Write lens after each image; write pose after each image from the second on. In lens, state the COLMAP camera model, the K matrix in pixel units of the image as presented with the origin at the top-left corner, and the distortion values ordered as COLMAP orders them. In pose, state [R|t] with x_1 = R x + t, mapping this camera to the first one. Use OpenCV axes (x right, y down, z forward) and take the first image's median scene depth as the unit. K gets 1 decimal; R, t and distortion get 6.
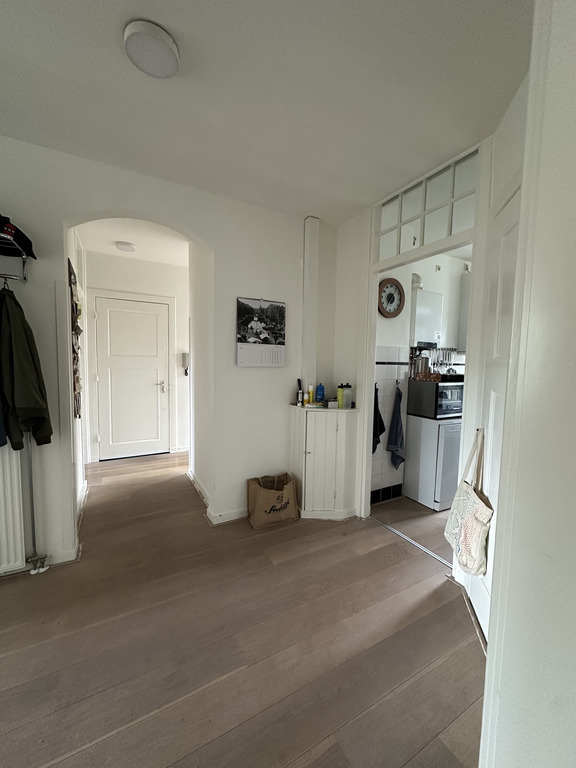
lens RADIAL K [[306.0, 0, 288.9], [0, 306.0, 384.4], [0, 0, 1]] dist [-0.003326, -0.000937]
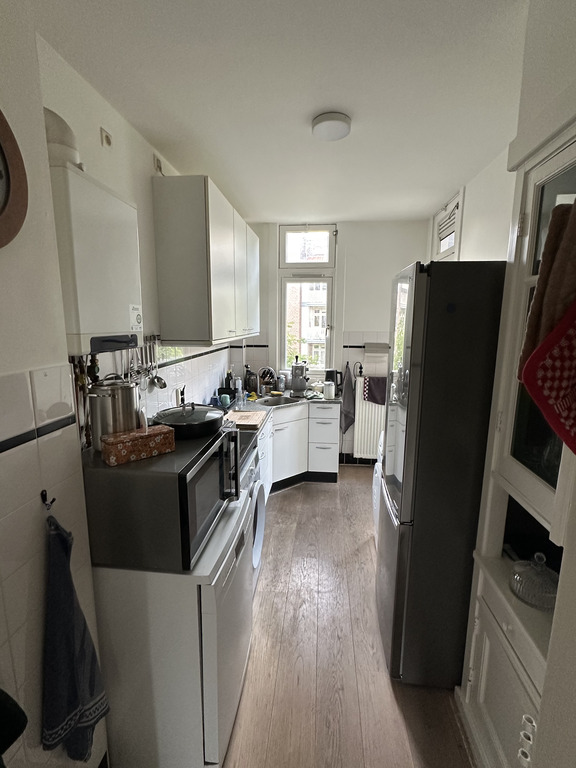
lens RADIAL K [[367.0, 0, 288.6], [0, 367.0, 383.0], [0, 0, 1]] dist [-0.003249, -0.000379]
pose [[0.565895, -0.153133, 0.810131, 0.216530], [0.063796, 0.987787, 0.142151, -0.136203], [-0.822005, -0.028760, 0.568753, 0.605099]]
